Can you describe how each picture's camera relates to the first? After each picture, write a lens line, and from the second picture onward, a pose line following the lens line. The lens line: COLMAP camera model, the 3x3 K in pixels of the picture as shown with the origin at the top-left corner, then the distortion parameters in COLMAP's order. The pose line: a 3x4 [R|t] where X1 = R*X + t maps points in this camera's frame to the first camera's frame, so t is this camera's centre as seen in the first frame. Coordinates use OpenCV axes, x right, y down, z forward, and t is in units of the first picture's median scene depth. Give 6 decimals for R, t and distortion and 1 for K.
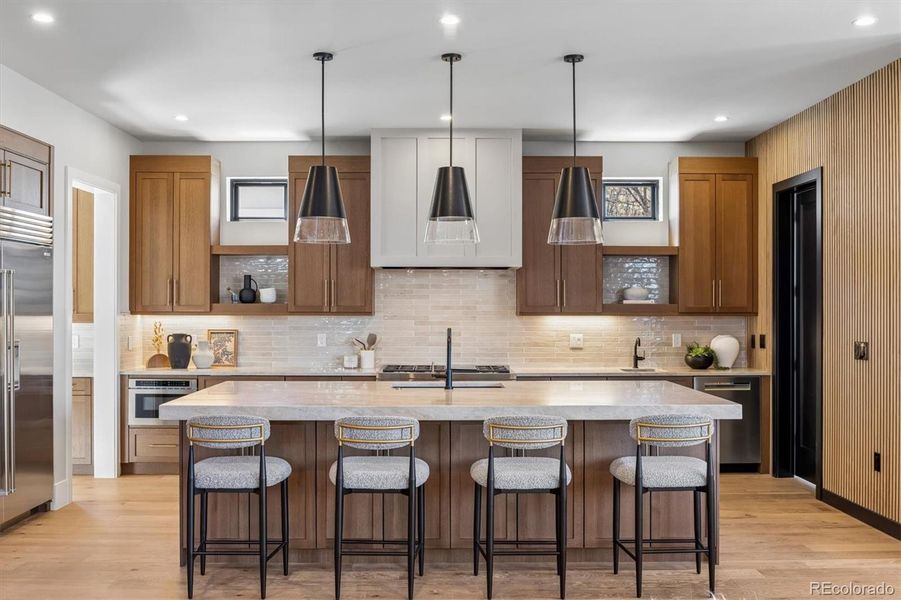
lens RADIAL K [[784.2, 0, 442.0], [0, 784.2, 308.9], [0, 0, 1]] dist [-0.082383, -0.005613]
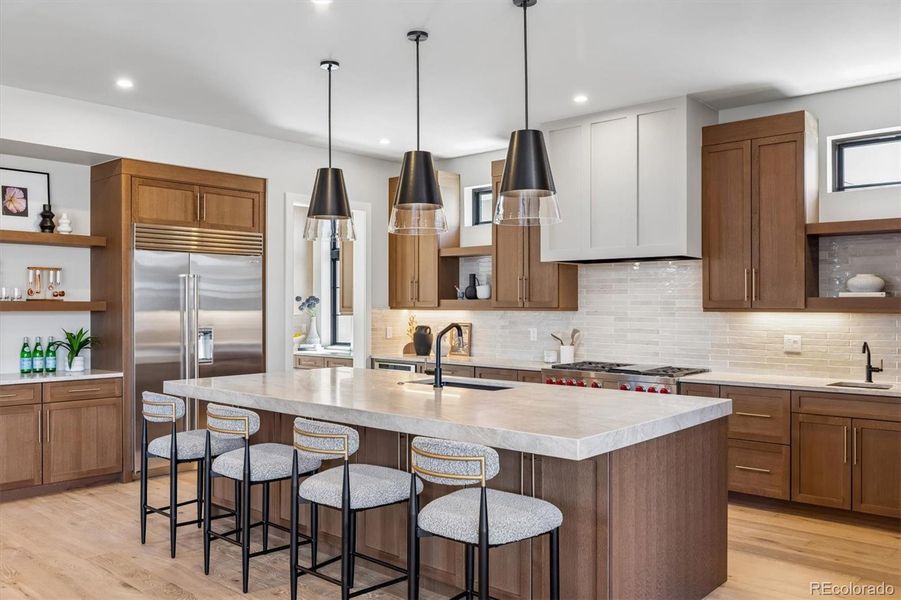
lens RADIAL K [[729.4, 0, 445.7], [0, 729.4, 303.5], [0, 0, 1]] dist [-0.018388, -0.000993]
pose [[0.735937, -0.002405, -0.677046, 0.424321], [0.002407, 0.999997, -0.000936, -0.000491], [0.677045, -0.000941, 0.735941, 0.210851]]
